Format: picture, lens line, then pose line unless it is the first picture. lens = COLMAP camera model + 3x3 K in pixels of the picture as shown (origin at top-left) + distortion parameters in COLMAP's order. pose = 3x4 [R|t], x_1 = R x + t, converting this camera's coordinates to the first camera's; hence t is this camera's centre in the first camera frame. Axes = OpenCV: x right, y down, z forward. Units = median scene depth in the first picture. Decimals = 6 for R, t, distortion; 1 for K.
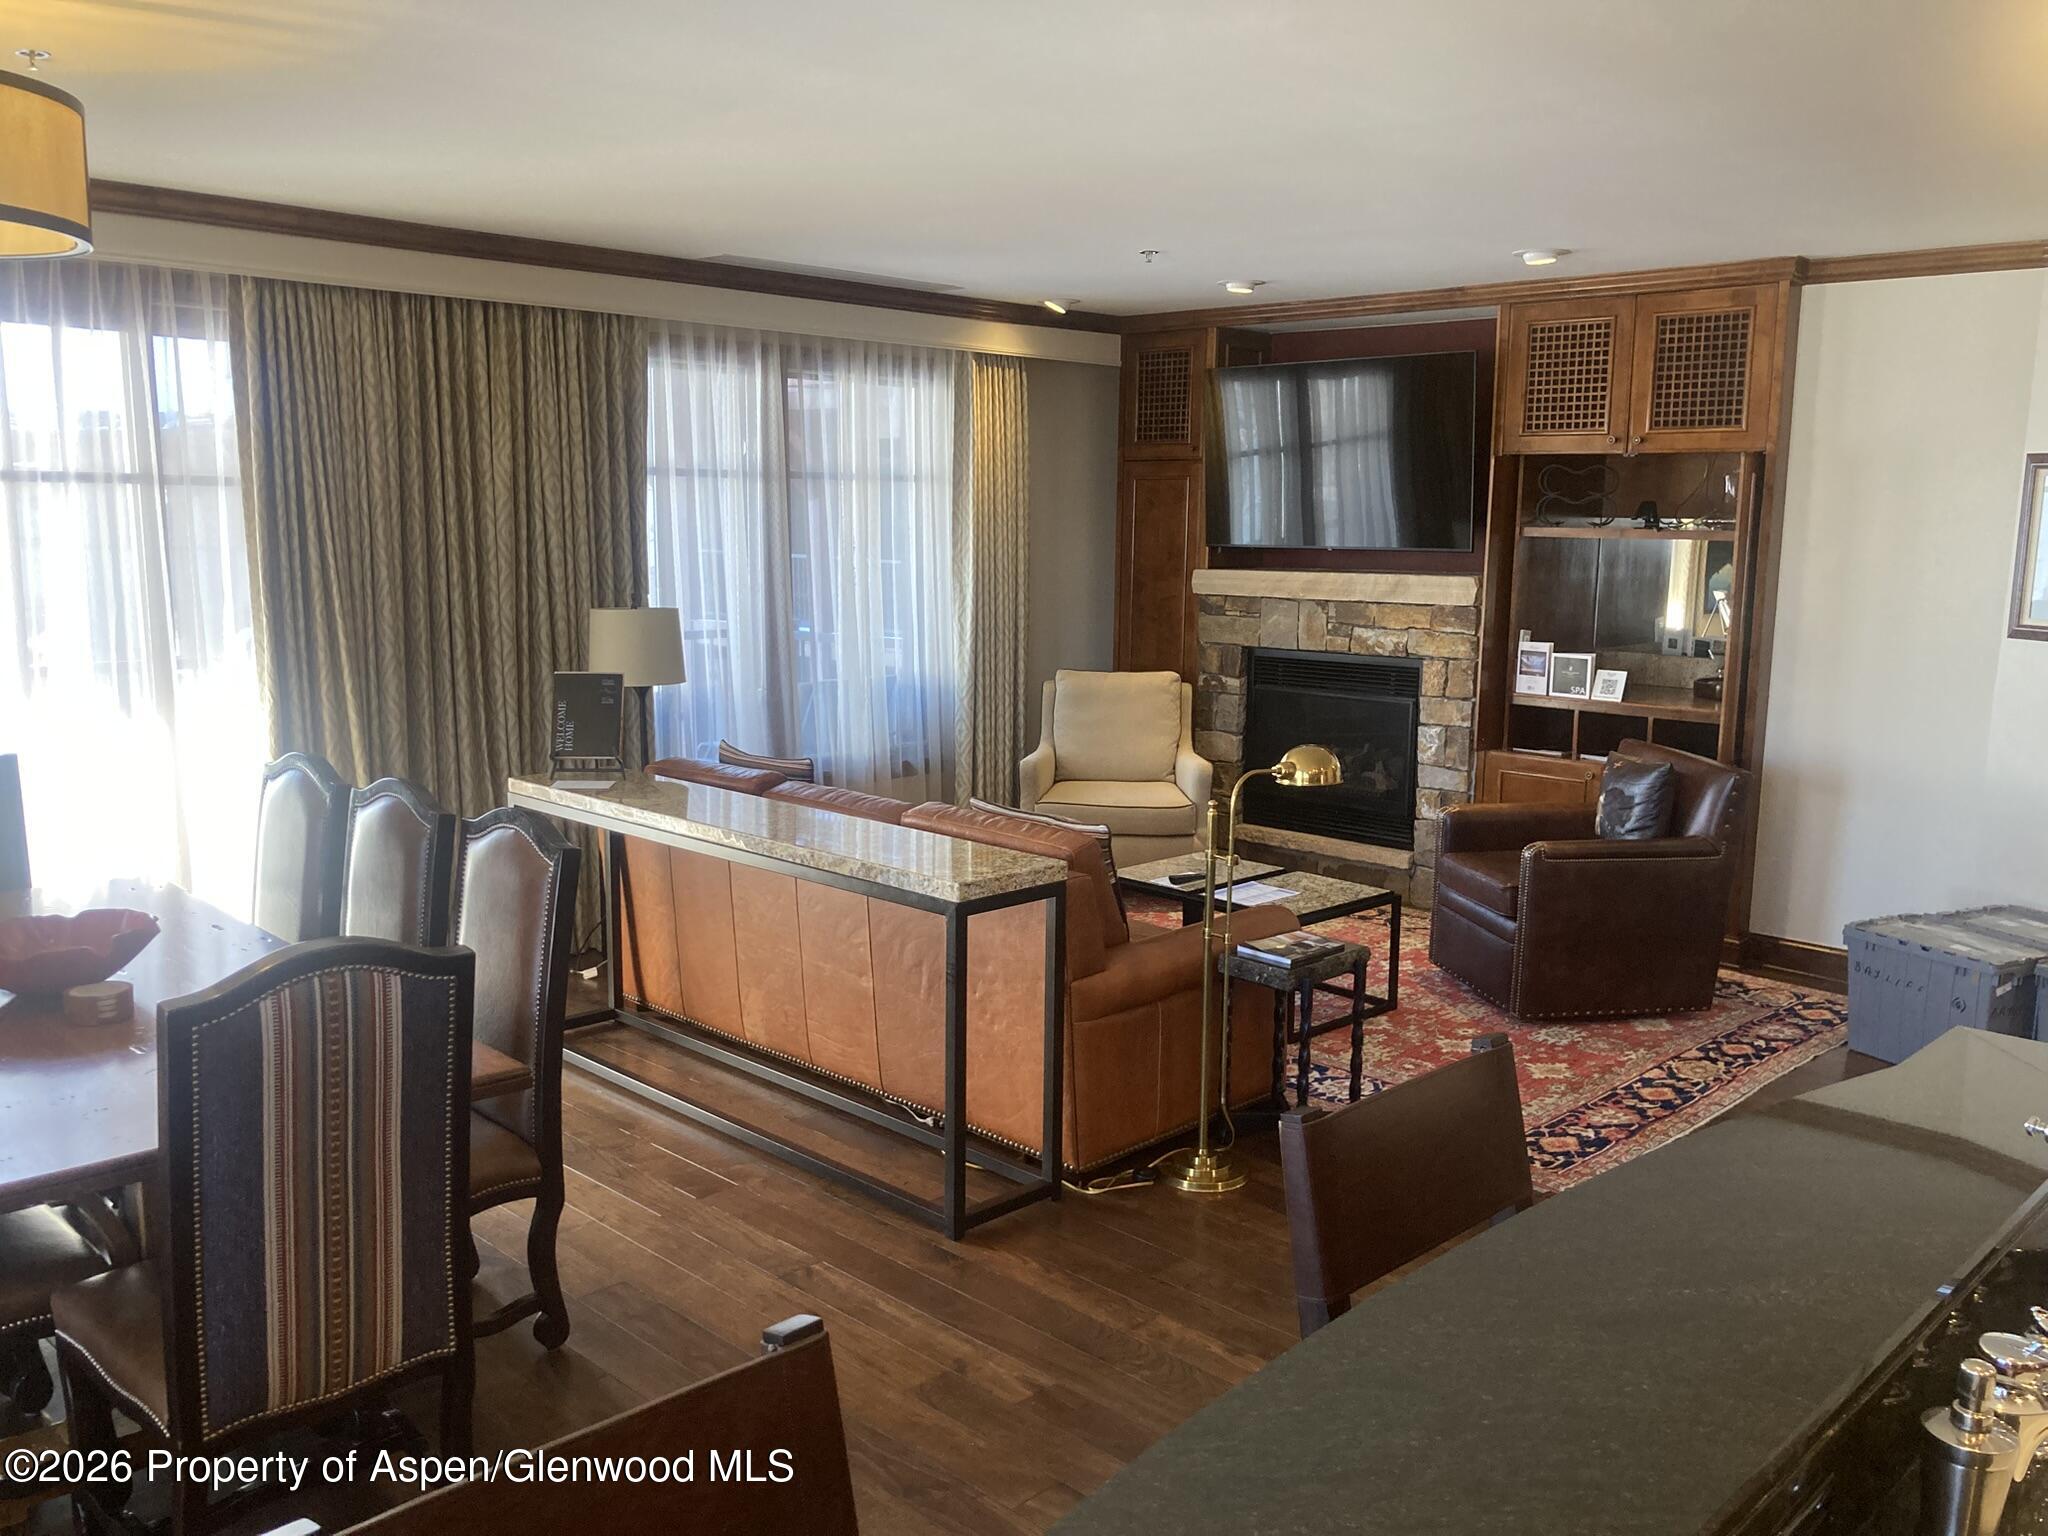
lens RADIAL K [[1614.7, 0, 1024.0], [0, 1614.7, 768.0], [0, 0, 1]] dist [0.034195, -0.144472]
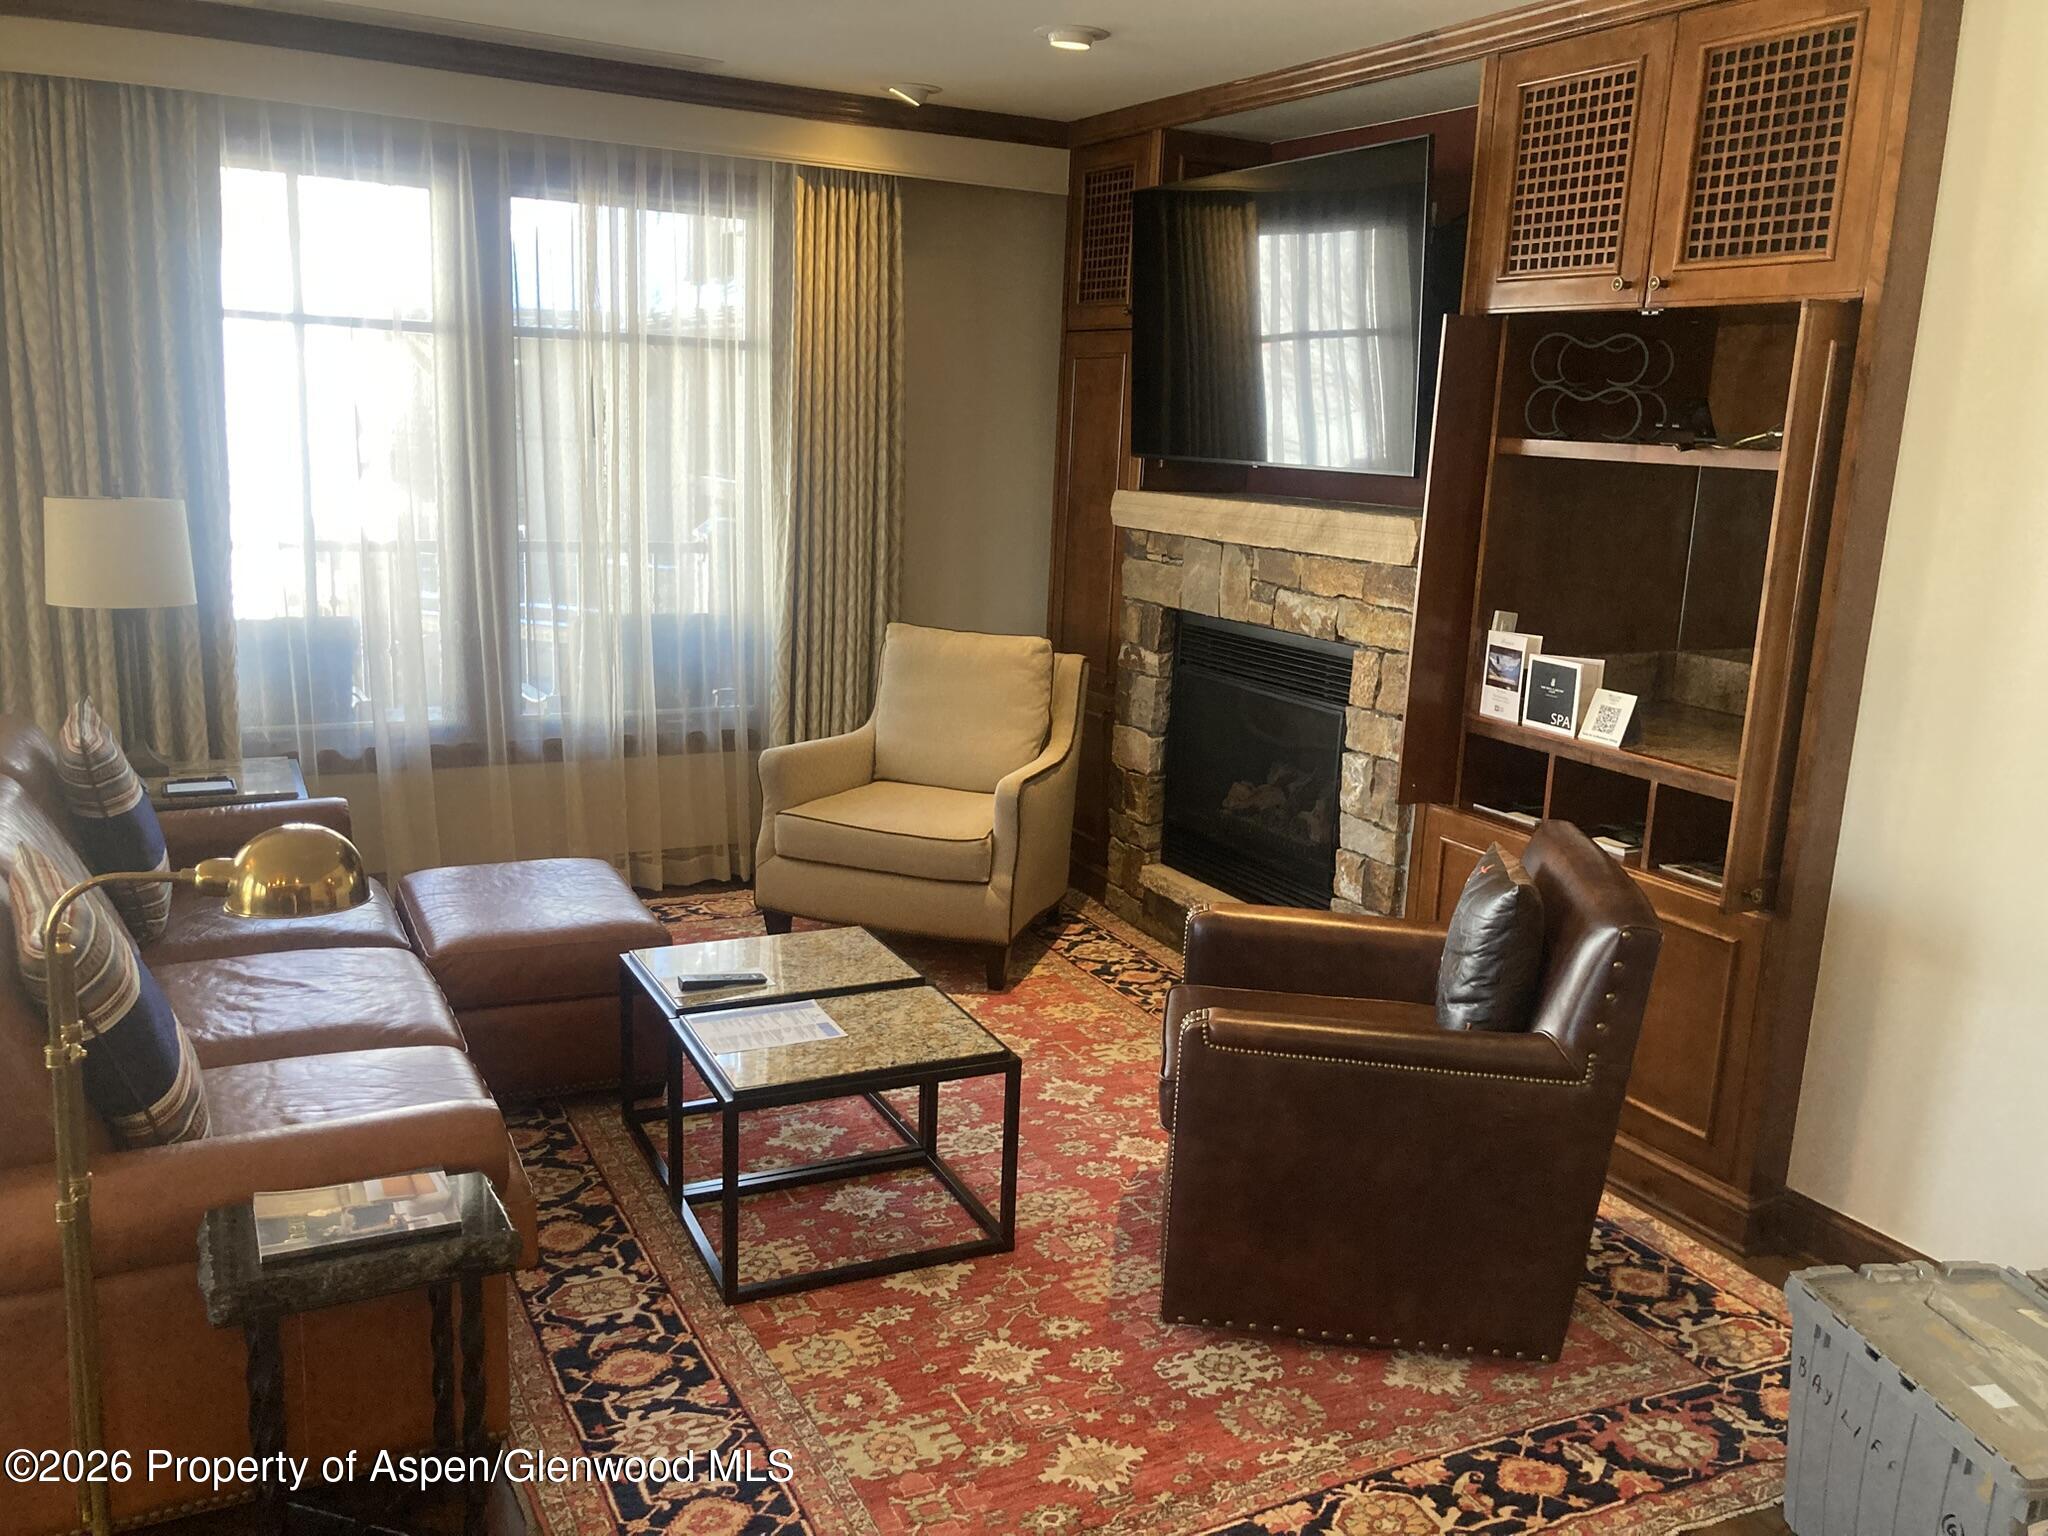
lens RADIAL K [[1663.3, 0, 1024.0], [0, 1663.3, 768.0], [0, 0, 1]] dist [-0.001277, 0.006431]
pose [[0.957594, 0.091735, -0.273126, 0.330741], [-0.080194, 0.995361, 0.053149, -0.048506], [0.276734, -0.028992, 0.960509, 0.373850]]
